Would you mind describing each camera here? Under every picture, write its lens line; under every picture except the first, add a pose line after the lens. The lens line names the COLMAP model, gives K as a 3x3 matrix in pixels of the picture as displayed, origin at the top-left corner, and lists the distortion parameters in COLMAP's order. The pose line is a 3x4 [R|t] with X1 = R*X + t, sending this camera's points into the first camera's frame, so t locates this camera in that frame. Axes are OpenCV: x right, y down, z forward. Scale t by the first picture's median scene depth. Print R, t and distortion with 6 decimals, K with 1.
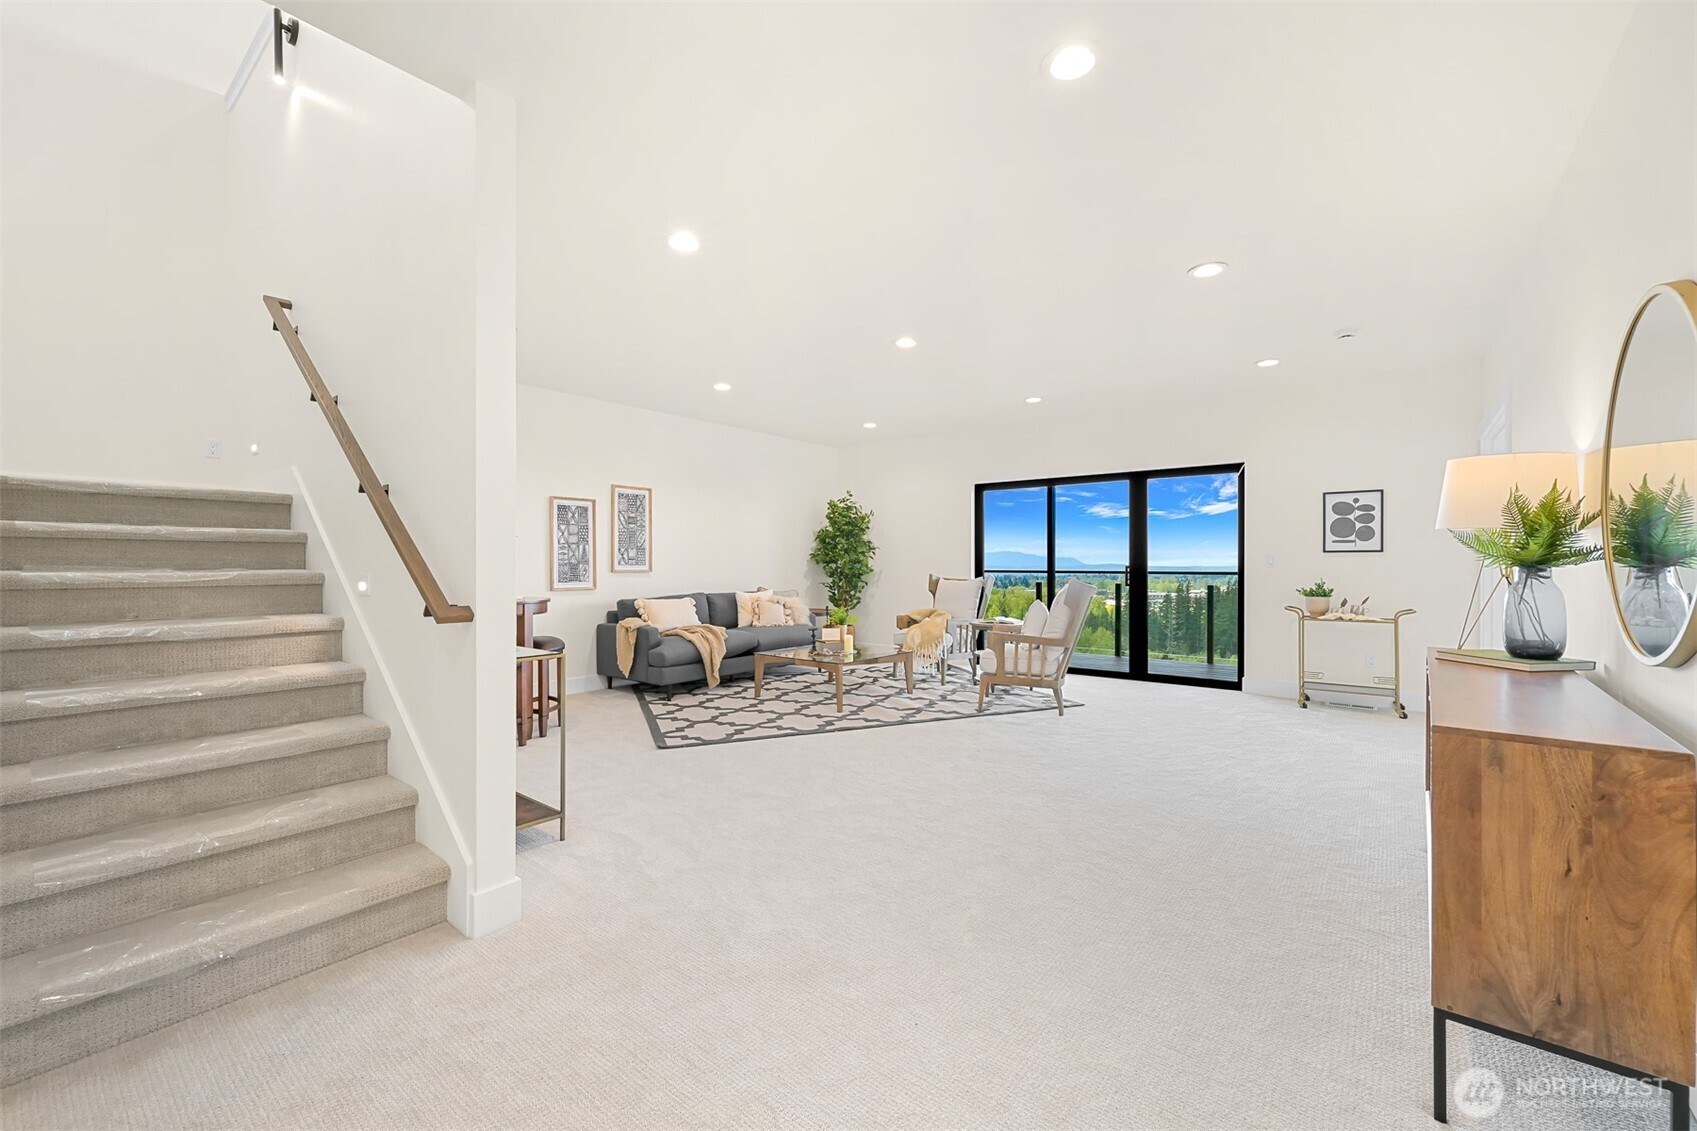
lens RADIAL K [[672.6, 0, 846.4], [0, 672.6, 563.9], [0, 0, 1]] dist [-0.000340, -0.000054]
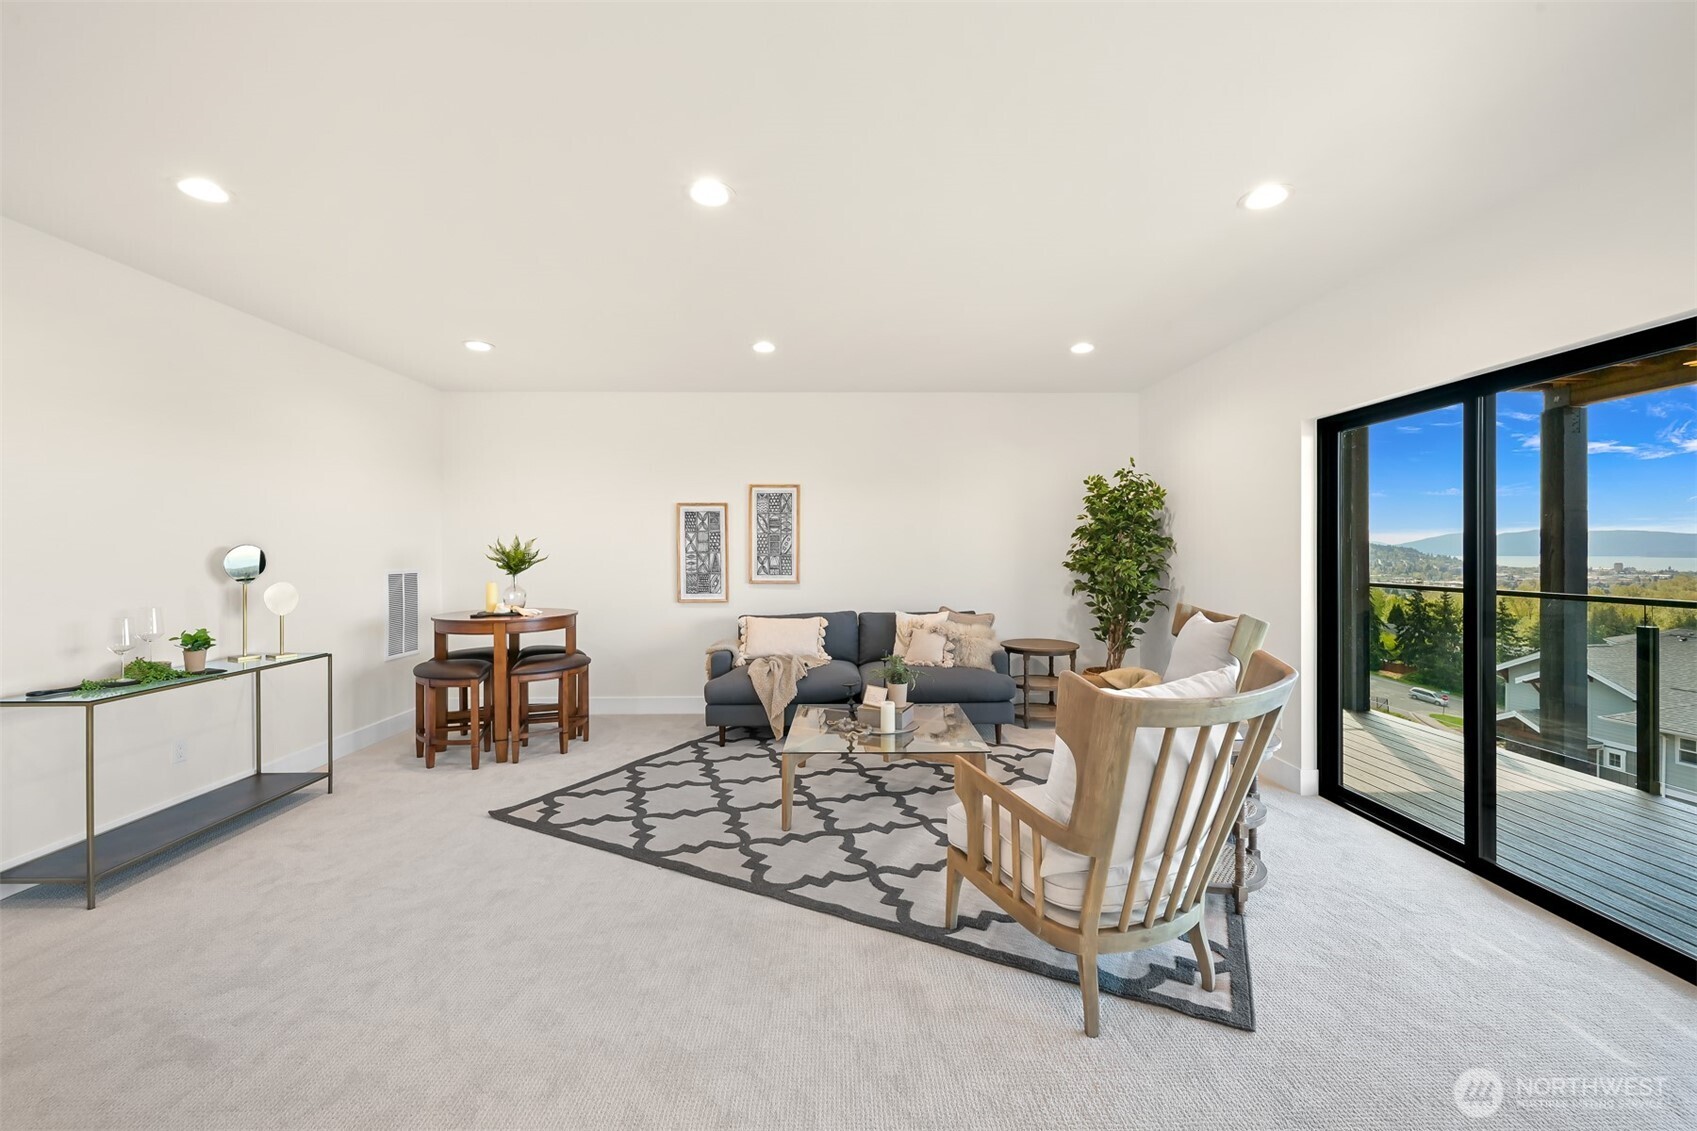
lens RADIAL K [[672.6, 0, 858.6], [0, 672.6, 551.7], [0, 0, 1]] dist [-0.000340, -0.000054]
pose [[0.656008, -0.000265, -0.754754, 0.429685], [0.002370, 0.999996, 0.001708, -0.031247], [0.754751, -0.002909, 0.656005, 0.541013]]
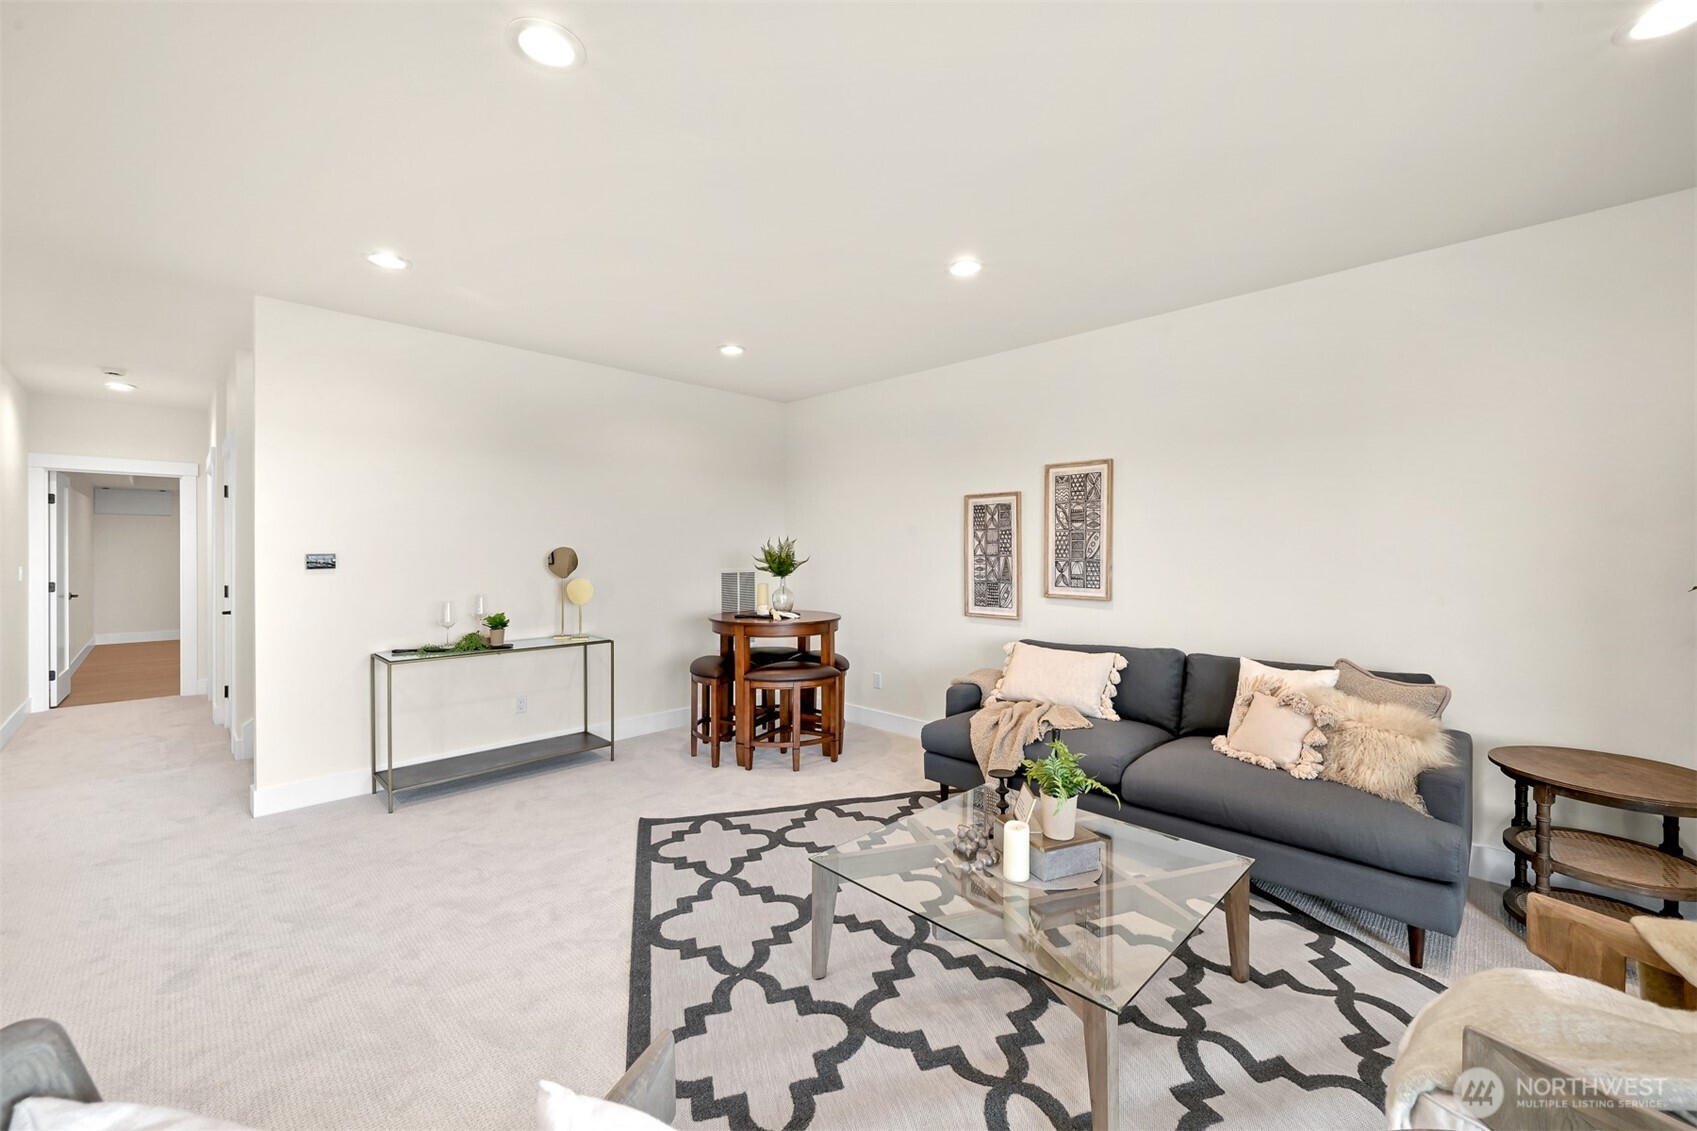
lens RADIAL K [[672.6, 0, 858.3], [0, 672.6, 555.9], [0, 0, 1]] dist [-0.000340, -0.000054]
pose [[-0.077006, 0.003643, -0.997024, 0.337422], [-0.004145, 0.999984, 0.003974, -0.031162], [0.997022, 0.004439, -0.076990, 0.892145]]
